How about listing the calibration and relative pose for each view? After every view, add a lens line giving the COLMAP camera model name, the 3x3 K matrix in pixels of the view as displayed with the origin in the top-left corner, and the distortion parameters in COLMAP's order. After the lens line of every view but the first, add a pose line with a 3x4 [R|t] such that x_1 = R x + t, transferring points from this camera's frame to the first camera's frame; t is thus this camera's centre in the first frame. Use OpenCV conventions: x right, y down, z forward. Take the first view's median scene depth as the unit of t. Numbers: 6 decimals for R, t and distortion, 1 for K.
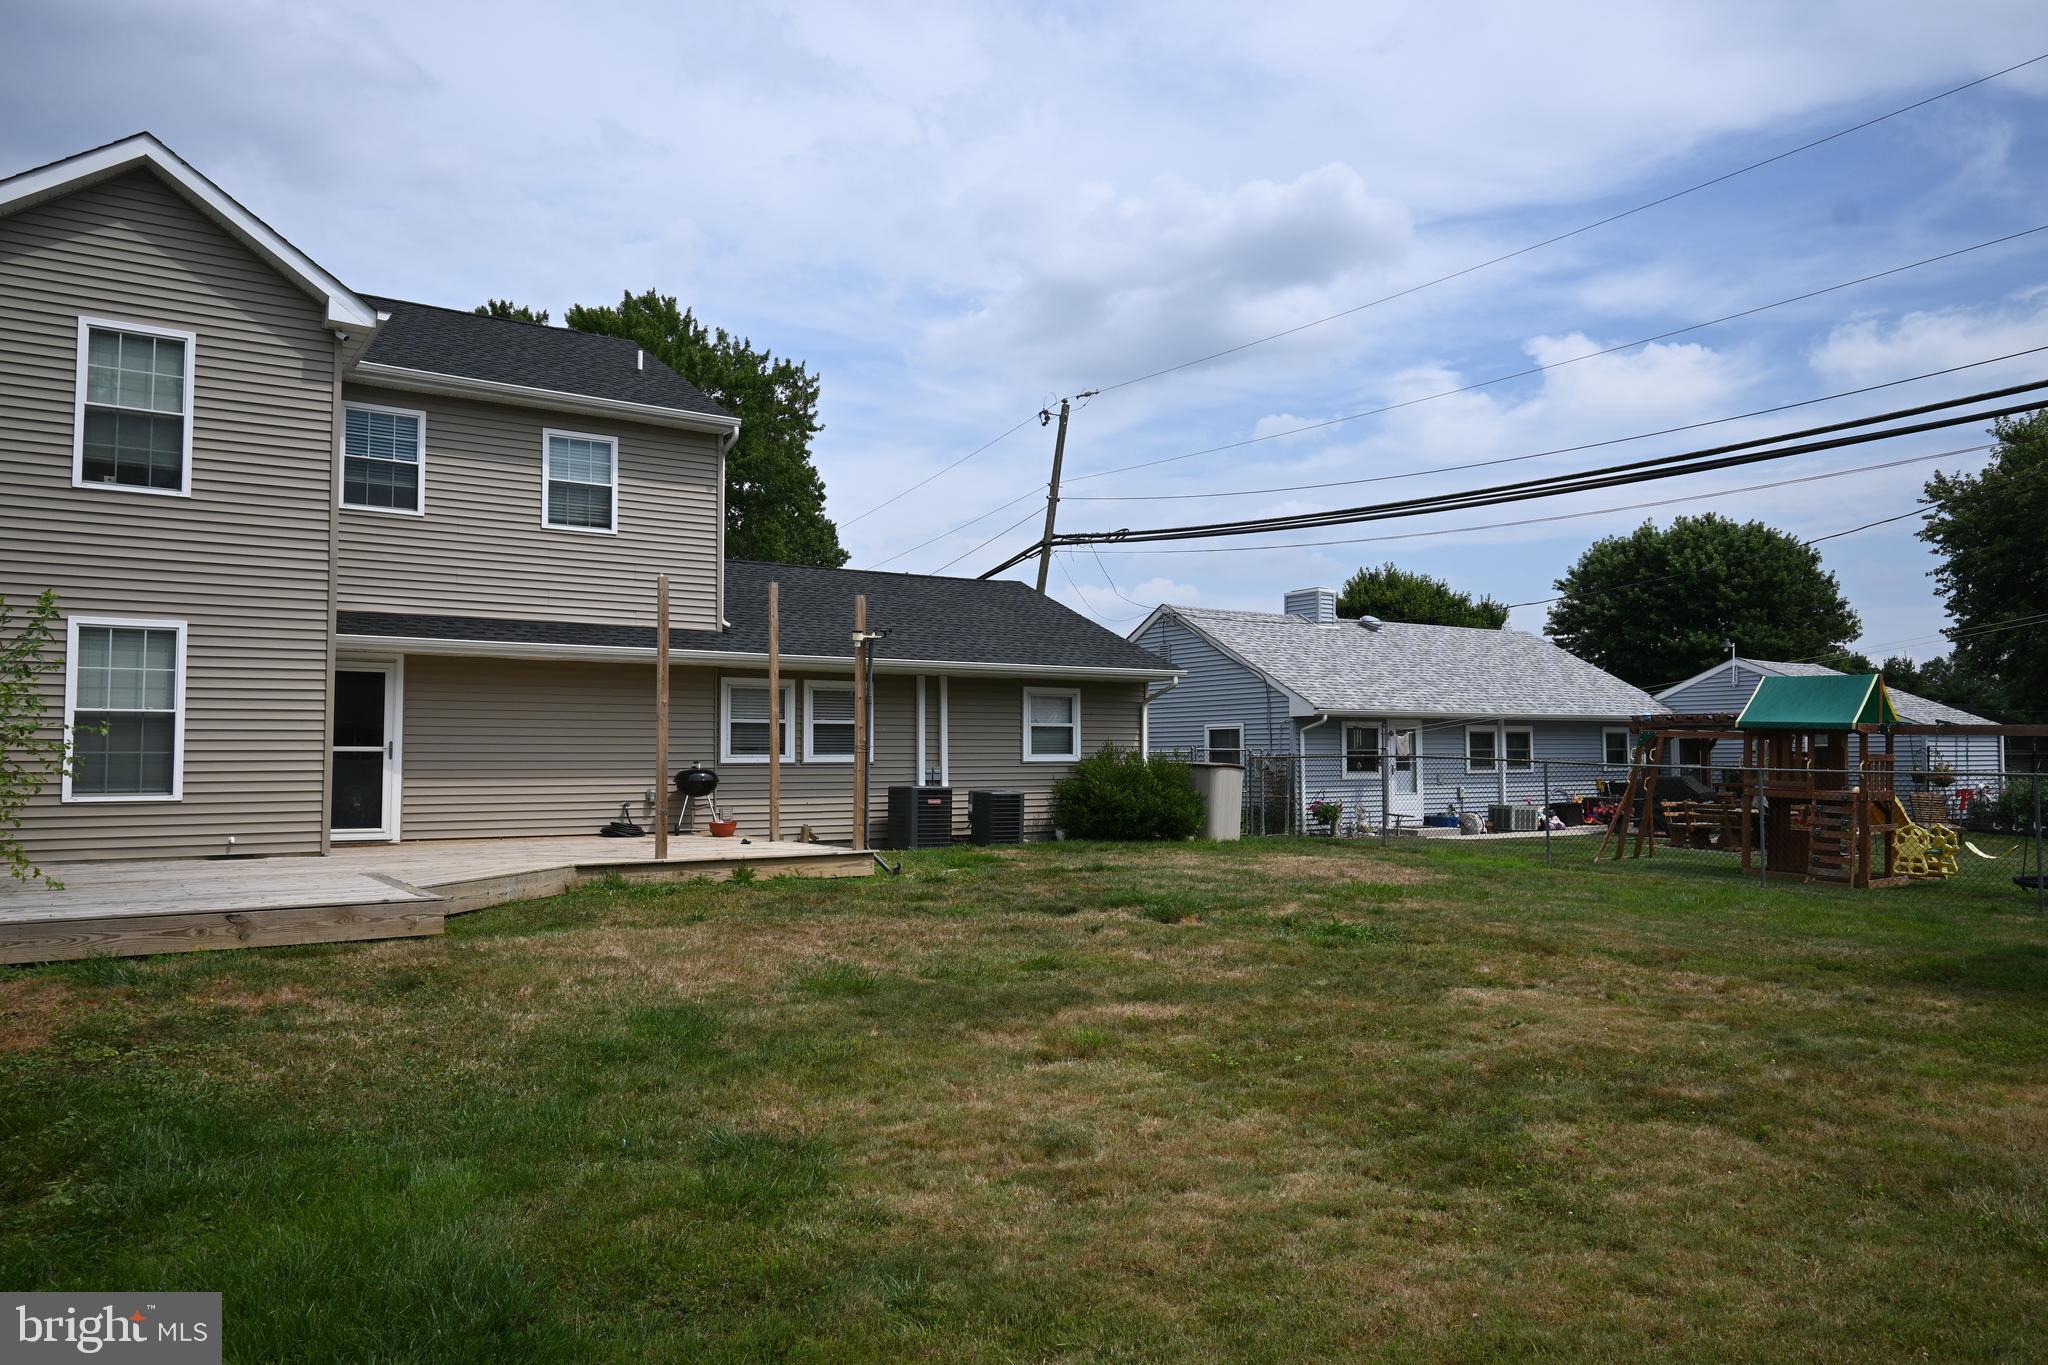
lens RADIAL K [[1395.8, 0, 1024.0], [0, 1395.8, 682.5], [0, 0, 1]] dist [-0.002936, -0.001323]
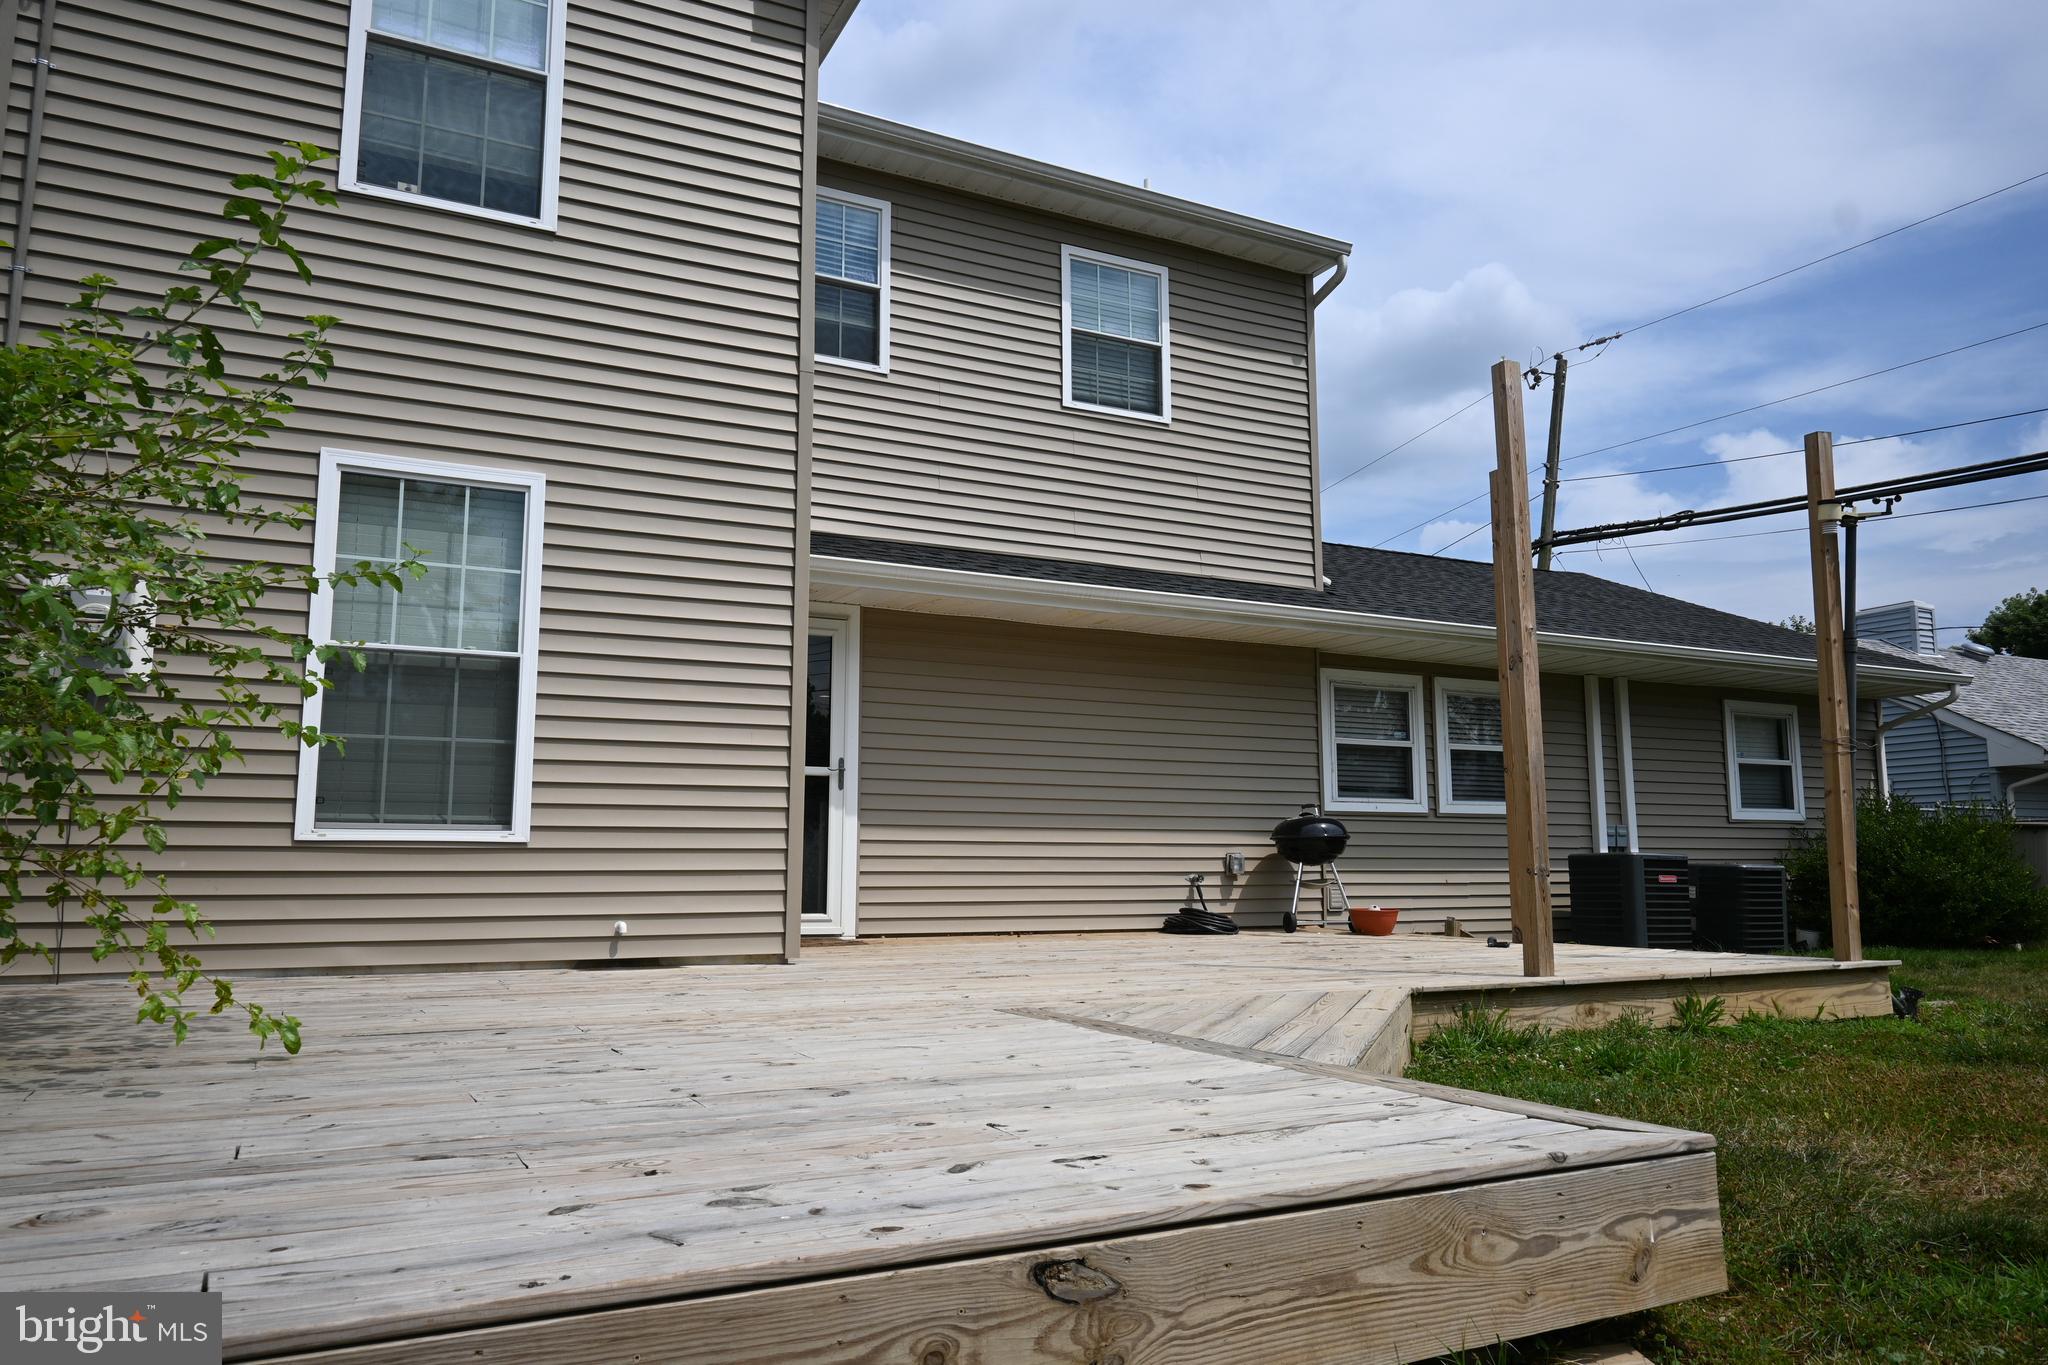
lens RADIAL K [[1395.8, 0, 1024.0], [0, 1395.8, 682.5], [0, 0, 1]] dist [-0.002936, -0.001323]
pose [[0.992024, -0.014942, -0.125163, -0.297861], [0.005110, 0.996900, -0.078510, 0.054306], [0.125948, 0.077244, 0.989025, 0.432566]]
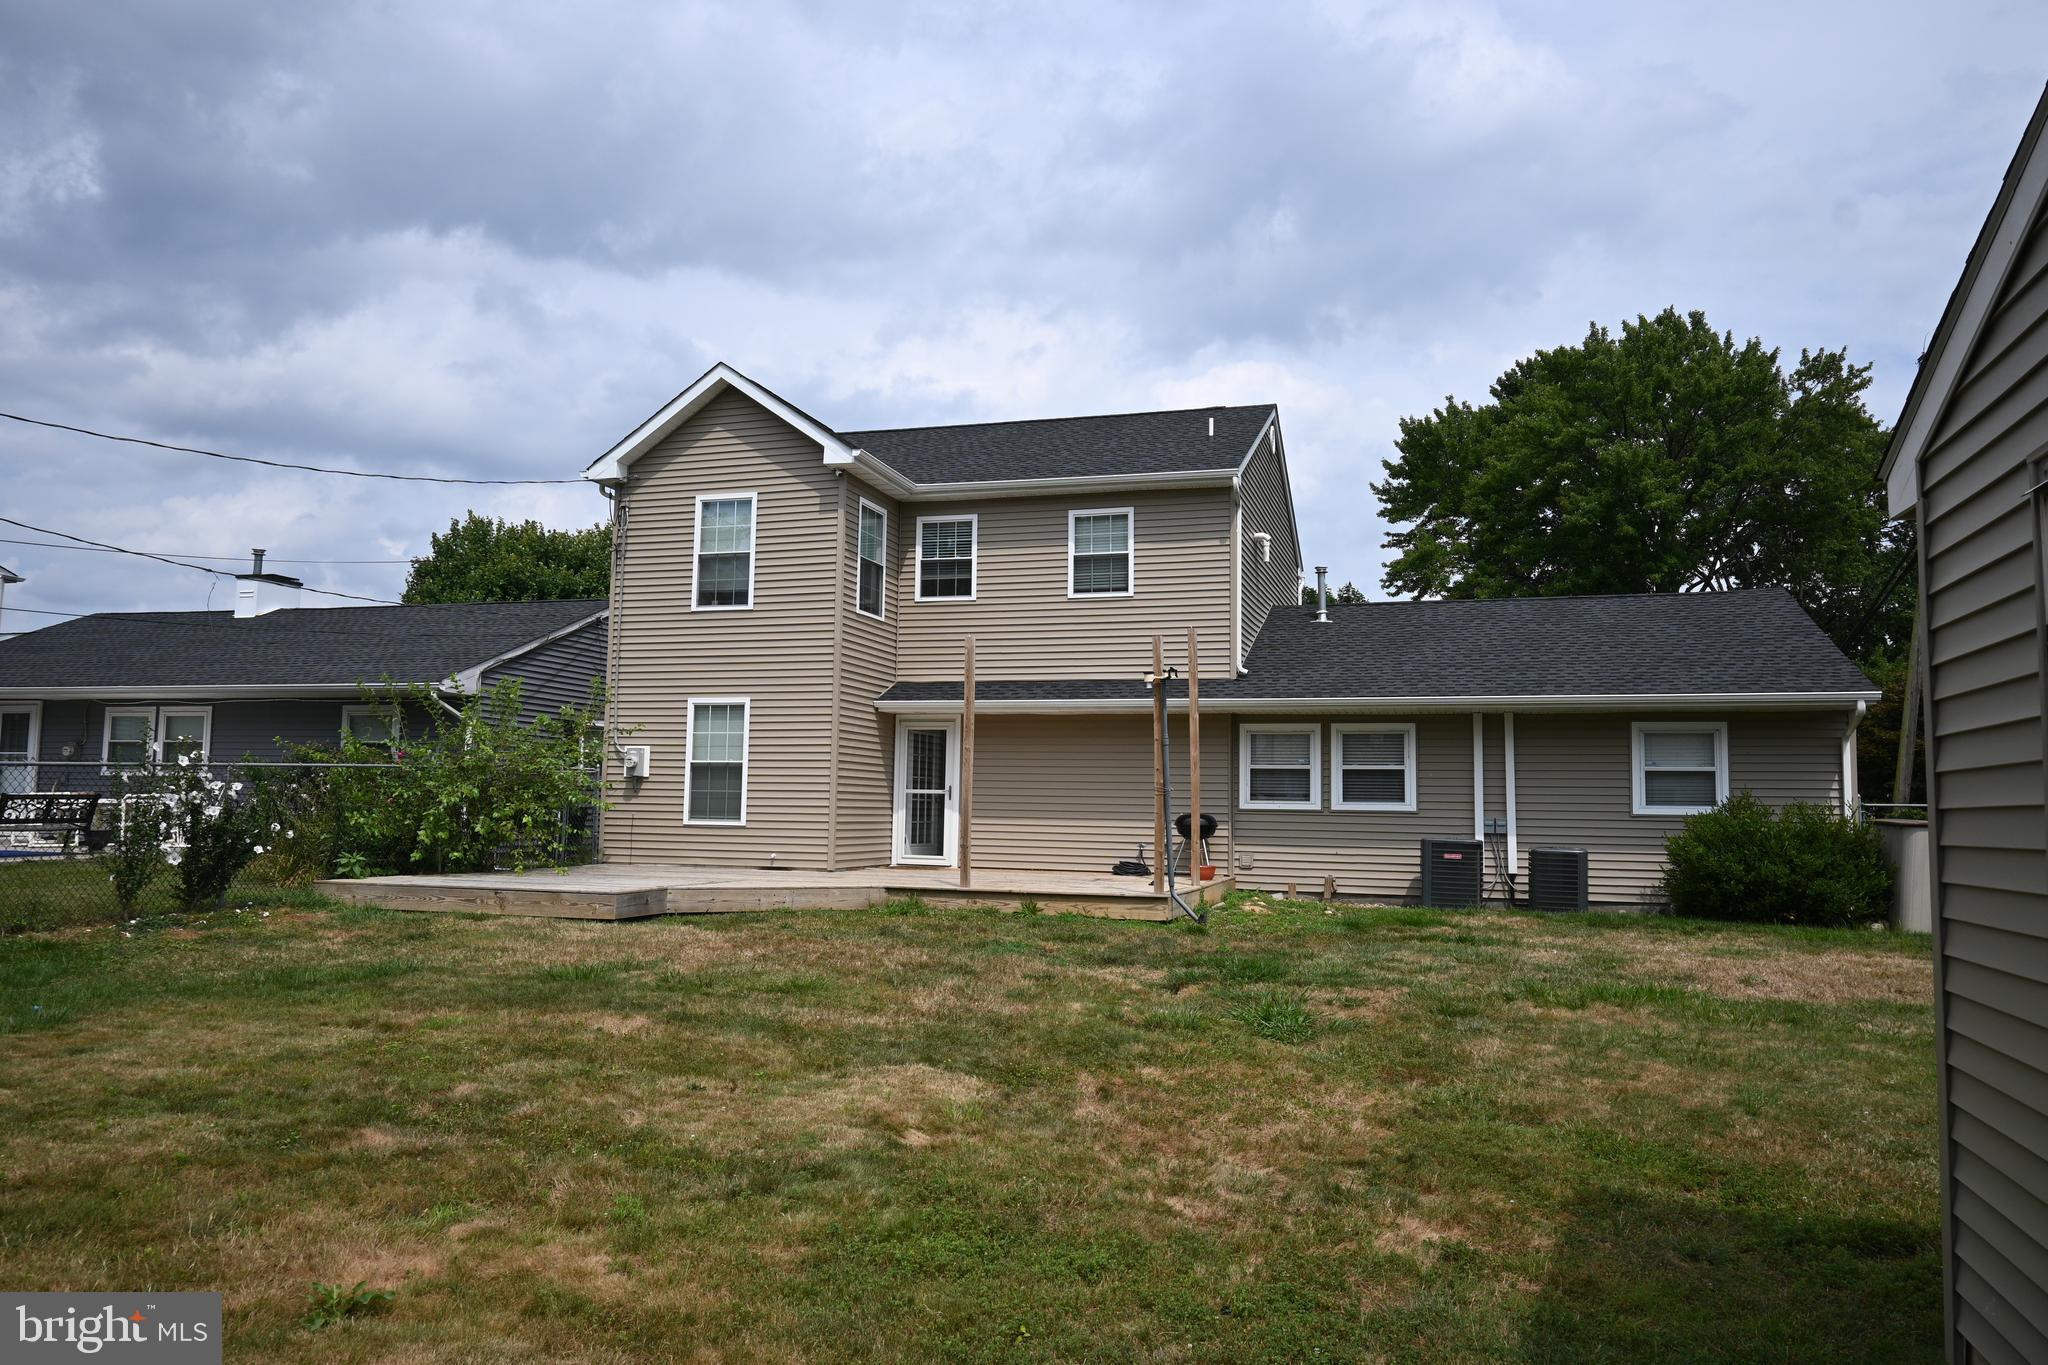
lens RADIAL K [[1395.8, 0, 1024.0], [0, 1395.8, 682.5], [0, 0, 1]] dist [-0.002936, -0.001323]
pose [[0.615551, -0.059169, -0.785873, 0.537133], [0.024977, 0.998141, -0.055587, 0.020720], [0.787702, 0.014587, 0.615884, 0.280615]]
